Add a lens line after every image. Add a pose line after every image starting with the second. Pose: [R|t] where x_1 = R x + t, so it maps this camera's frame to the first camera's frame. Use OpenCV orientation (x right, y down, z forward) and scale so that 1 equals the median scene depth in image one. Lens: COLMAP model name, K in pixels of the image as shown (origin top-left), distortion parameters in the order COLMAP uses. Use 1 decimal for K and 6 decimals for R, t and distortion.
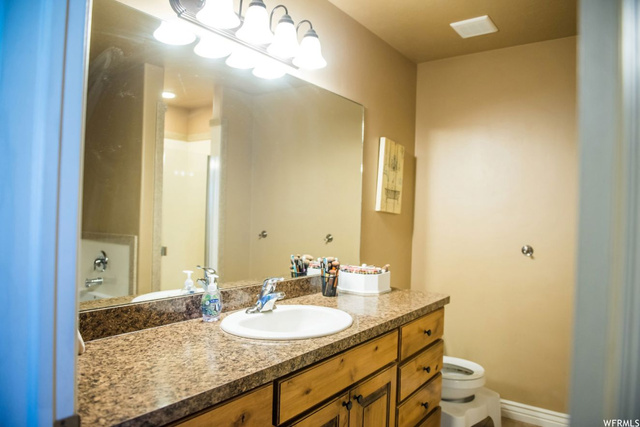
lens RADIAL K [[435.2, 0, 318.6], [0, 435.2, 212.0], [0, 0, 1]] dist [-0.031102, 0.000941]
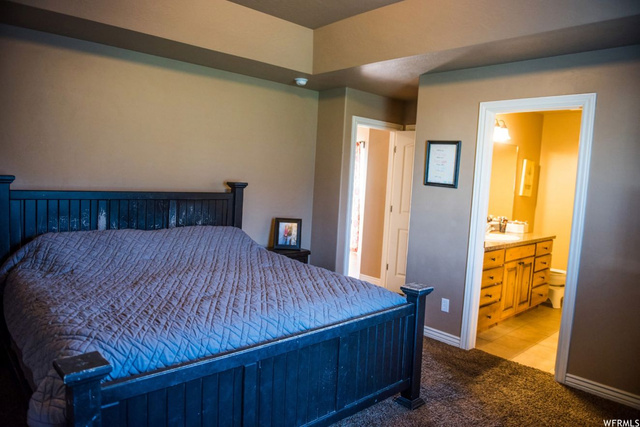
lens RADIAL K [[435.2, 0, 320.9], [0, 435.2, 216.5], [0, 0, 1]] dist [-0.031102, 0.000941]
pose [[0.981467, 0.034548, -0.188490, -0.494032], [-0.015839, 0.994874, 0.099871, -0.113418], [0.190974, -0.095035, 0.976984, -1.462617]]
